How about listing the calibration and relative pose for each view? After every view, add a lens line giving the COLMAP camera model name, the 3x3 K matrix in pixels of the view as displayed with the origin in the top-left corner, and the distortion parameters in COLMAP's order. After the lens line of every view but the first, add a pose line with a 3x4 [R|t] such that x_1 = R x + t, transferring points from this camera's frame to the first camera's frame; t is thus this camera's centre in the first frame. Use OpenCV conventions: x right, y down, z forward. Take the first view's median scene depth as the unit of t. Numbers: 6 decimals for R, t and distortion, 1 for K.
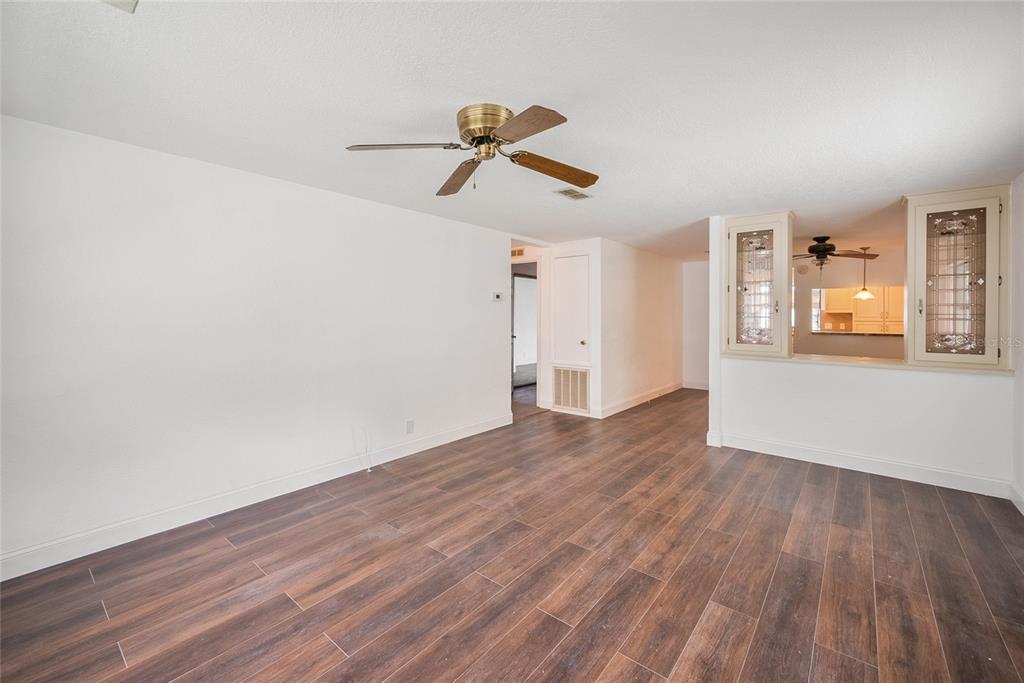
lens RADIAL K [[422.9, 0, 513.4], [0, 422.9, 315.7], [0, 0, 1]] dist [0.000437, 0.000566]
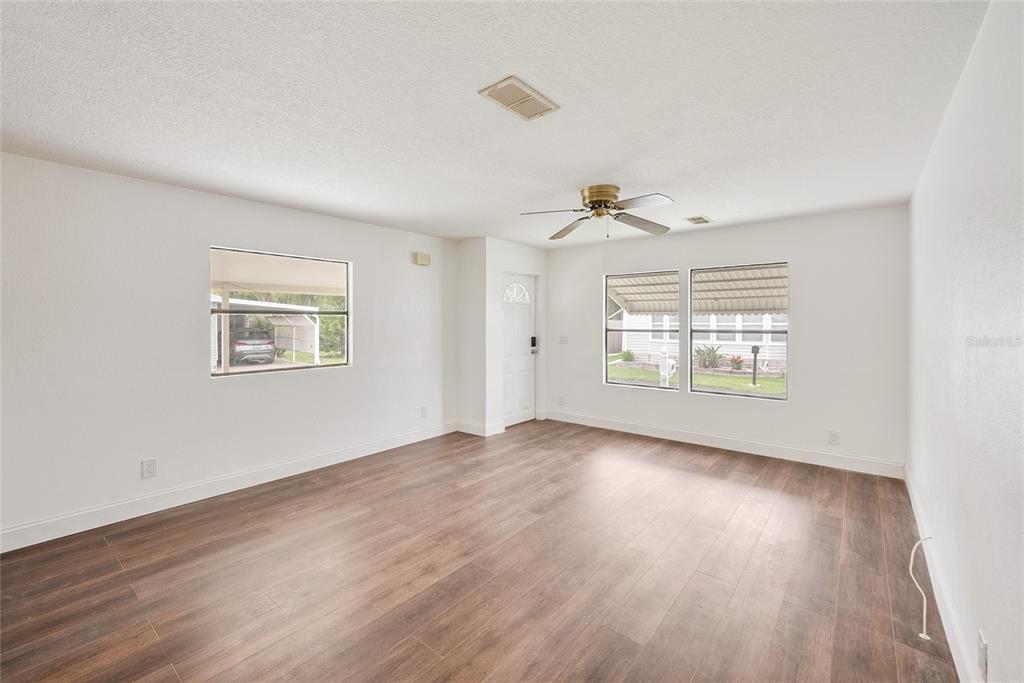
lens RADIAL K [[422.9, 0, 513.4], [0, 422.9, 315.7], [0, 0, 1]] dist [0.000437, 0.000566]
pose [[-0.999997, -0.002366, -0.000713, 0.152088], [-0.002363, 0.999988, -0.004368, -0.009999], [0.000723, -0.004366, -0.999990, 1.564032]]
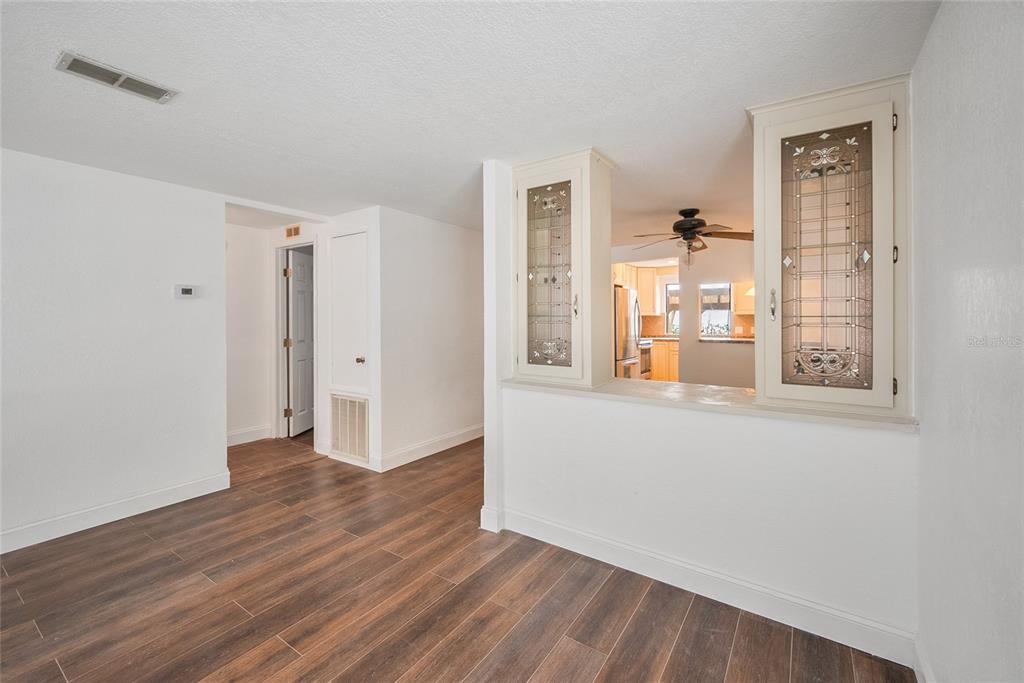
lens RADIAL K [[431.3, 0, 514.5], [0, 431.3, 317.3], [0, 0, 1]] dist [0.000677, -0.000203]
pose [[0.996259, -0.005760, 0.086221, 0.566836], [0.006107, 0.999974, -0.003764, -0.002059], [-0.086198, 0.004276, 0.996269, 0.453532]]
